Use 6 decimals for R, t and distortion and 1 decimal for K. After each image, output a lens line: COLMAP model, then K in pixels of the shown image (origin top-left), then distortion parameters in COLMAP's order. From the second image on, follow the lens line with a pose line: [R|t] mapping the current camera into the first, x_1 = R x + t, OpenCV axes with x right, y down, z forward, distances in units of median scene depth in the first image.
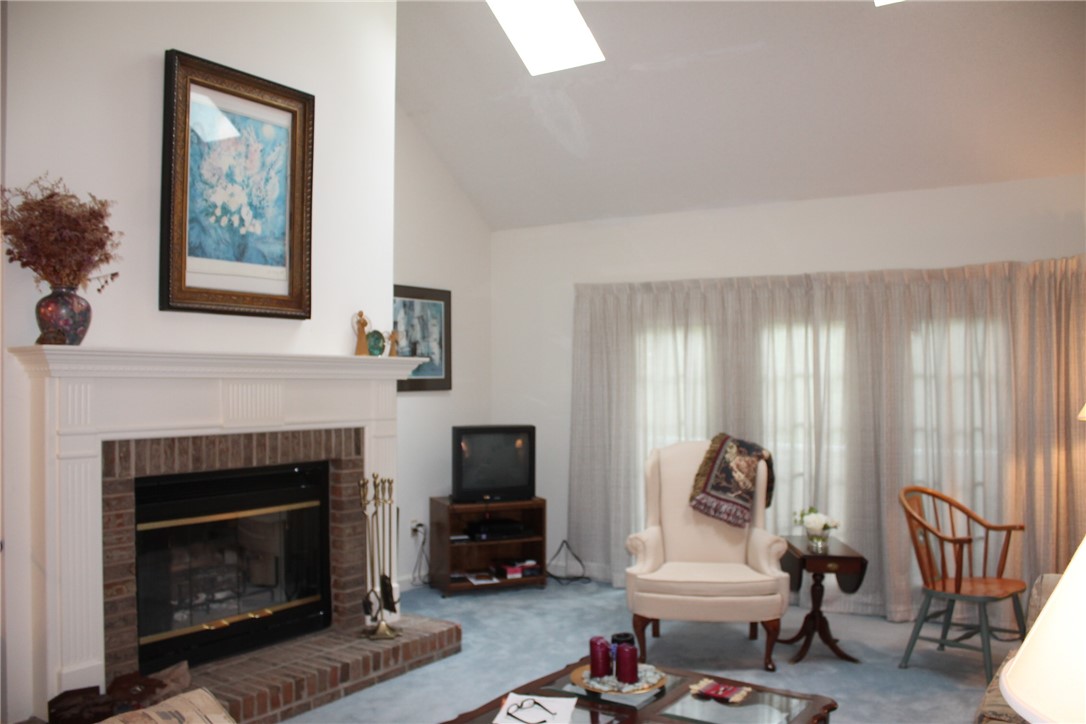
lens RADIAL K [[914.8, 0, 540.0], [0, 914.8, 374.2], [0, 0, 1]] dist [-0.170665, 0.168050]
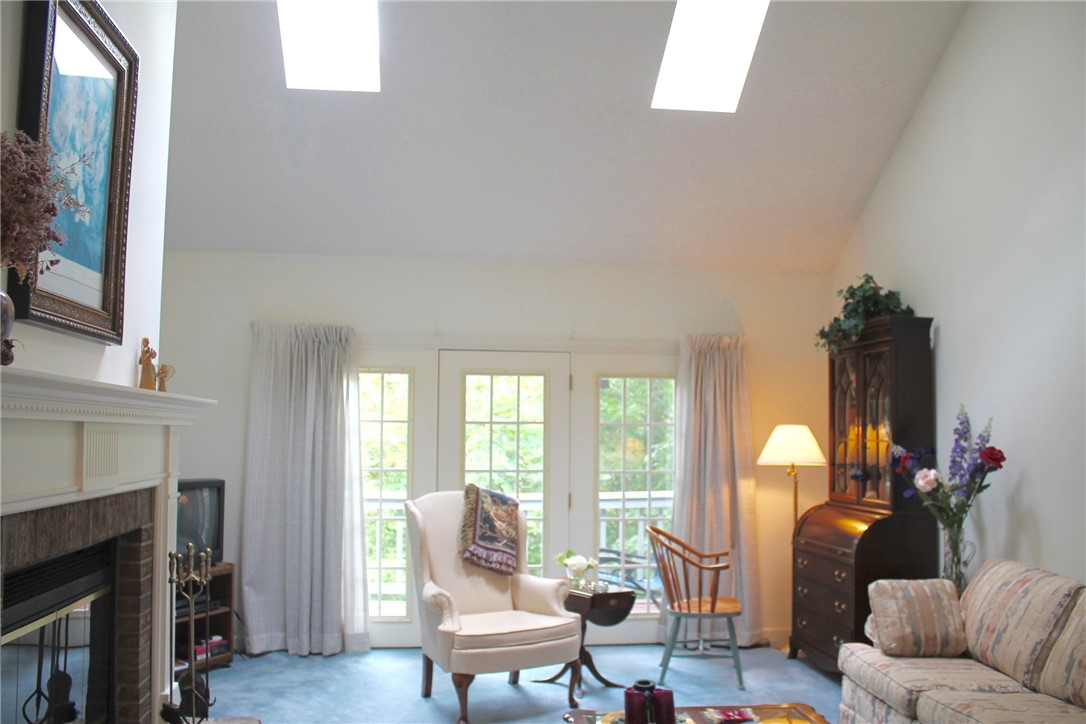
lens RADIAL K [[914.8, 0, 540.0], [0, 914.8, 374.2], [0, 0, 1]] dist [-0.170665, 0.168050]
pose [[0.759938, 0.047548, 0.648254, -0.494830], [-0.012721, 0.998218, -0.058304, 0.002295], [-0.649871, 0.036061, 0.759188, 0.220337]]
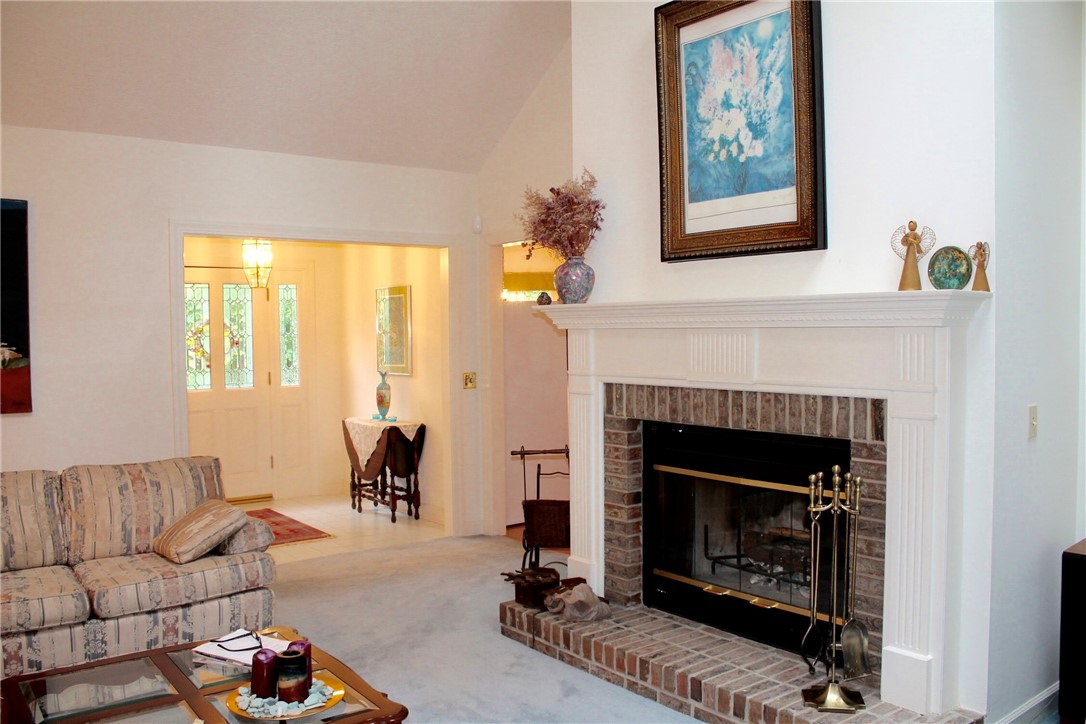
lens RADIAL K [[914.8, 0, 540.0], [0, 914.8, 374.2], [0, 0, 1]] dist [-0.170665, 0.168050]
pose [[-0.323184, 0.048207, -0.945108, 0.560528], [0.018132, 0.998834, 0.044747, 0.006806], [0.946162, -0.002675, -0.323681, 1.080508]]
